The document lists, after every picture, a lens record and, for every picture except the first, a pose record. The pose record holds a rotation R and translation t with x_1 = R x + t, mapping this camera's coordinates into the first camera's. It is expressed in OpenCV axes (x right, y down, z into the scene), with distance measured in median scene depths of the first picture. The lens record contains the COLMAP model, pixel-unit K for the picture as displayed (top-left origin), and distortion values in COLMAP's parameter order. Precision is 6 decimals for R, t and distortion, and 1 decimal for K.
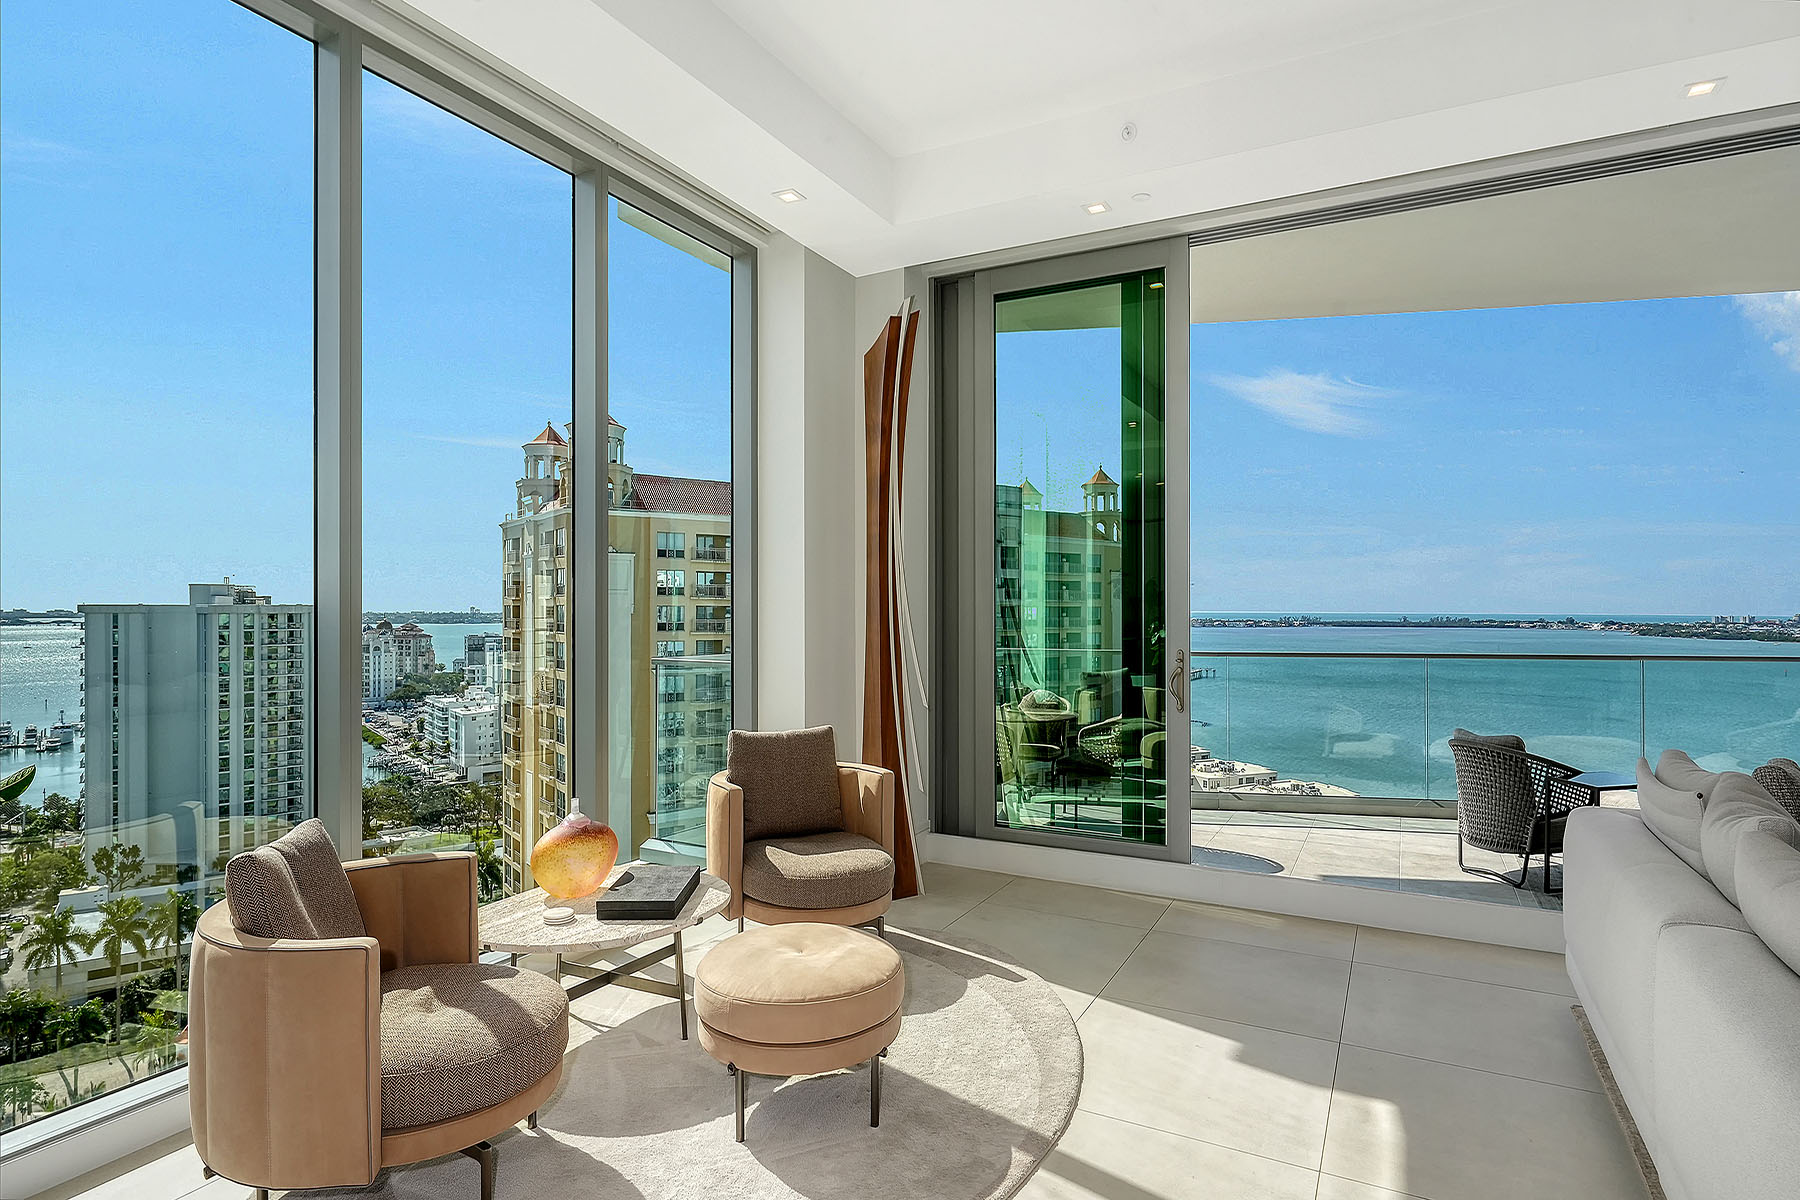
lens RADIAL K [[995.1, 0, 899.3], [0, 995.1, 596.7], [0, 0, 1]] dist [0.008580, -0.002056]
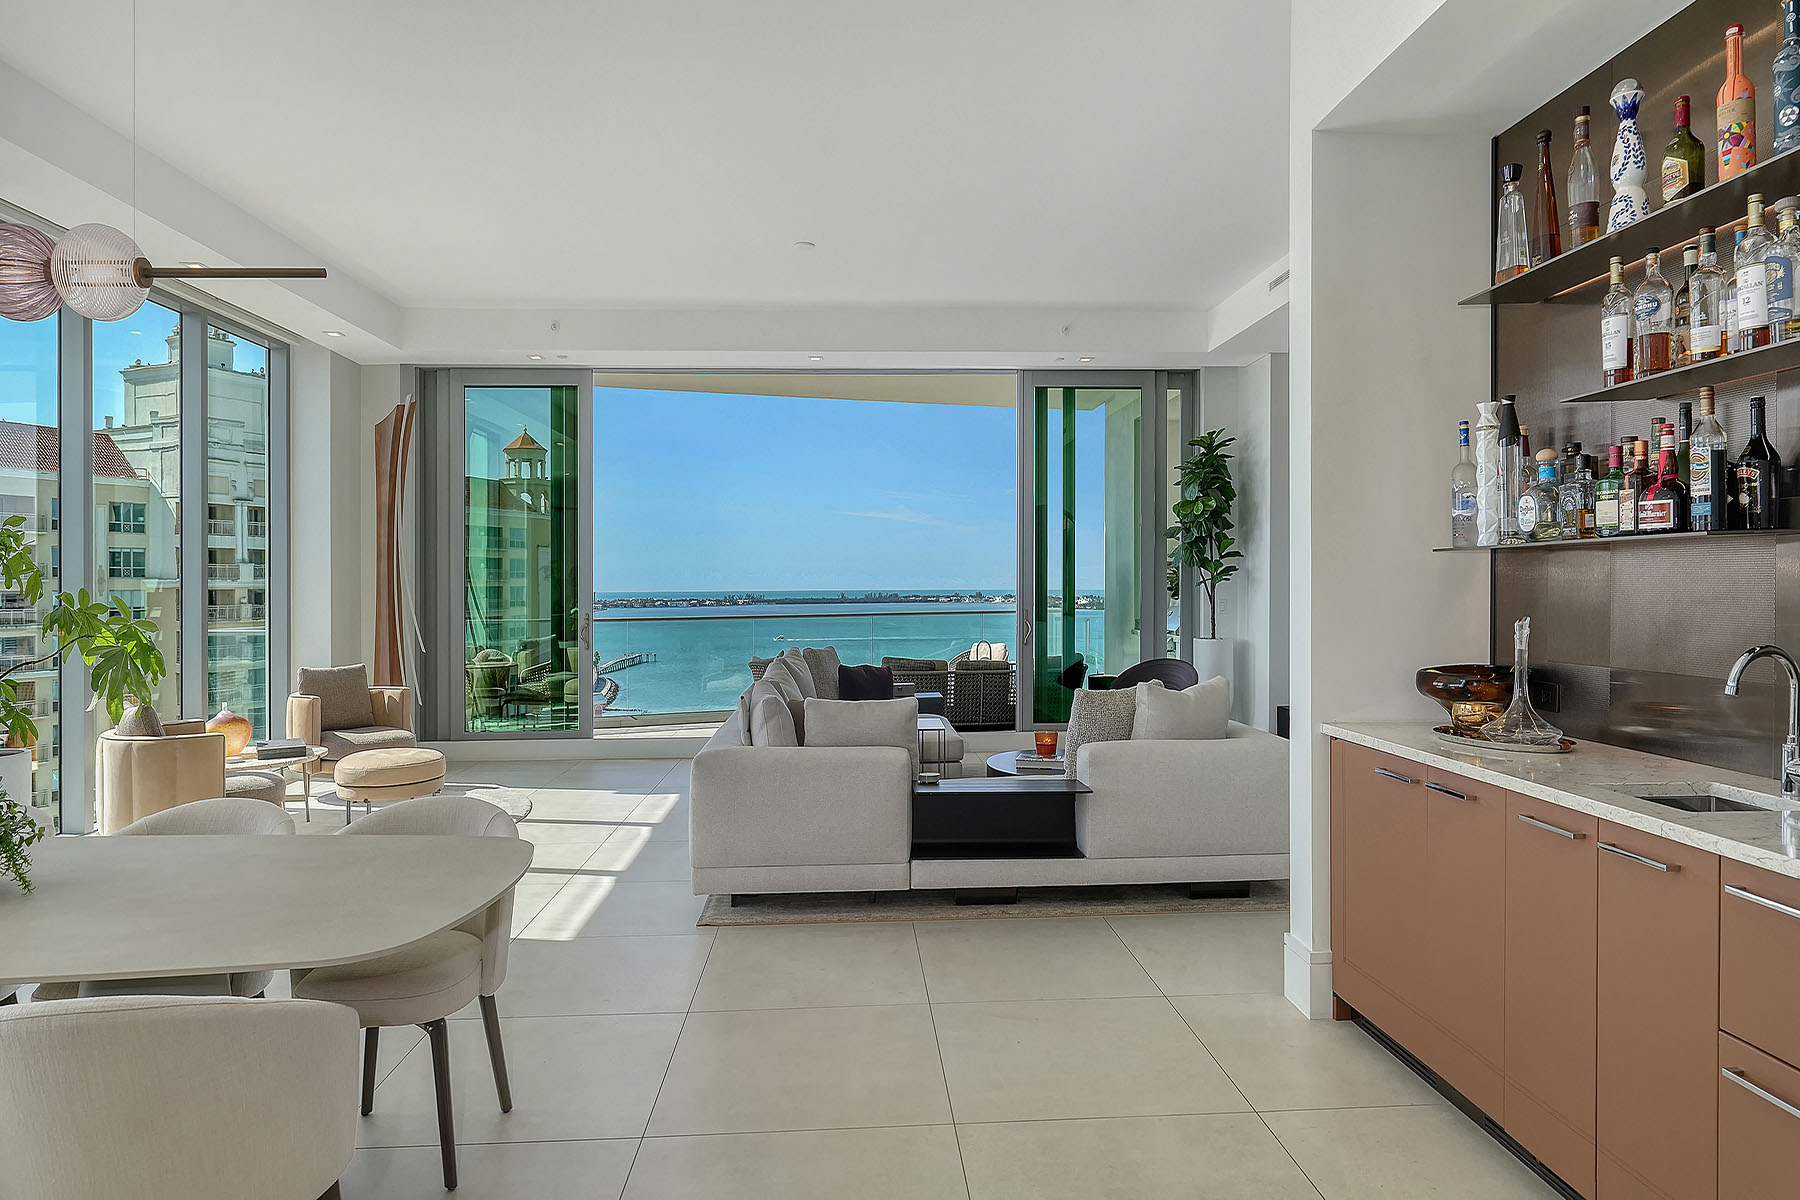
lens RADIAL K [[1089.7, 0, 906.9], [0, 1089.7, 598.2], [0, 0, 1]] dist [-0.003770, 0.004083]
pose [[0.859840, -0.006846, 0.510518, -0.168283], [-0.004420, 0.999773, 0.020851, -0.014383], [-0.510545, -0.020185, 0.859614, -0.762722]]
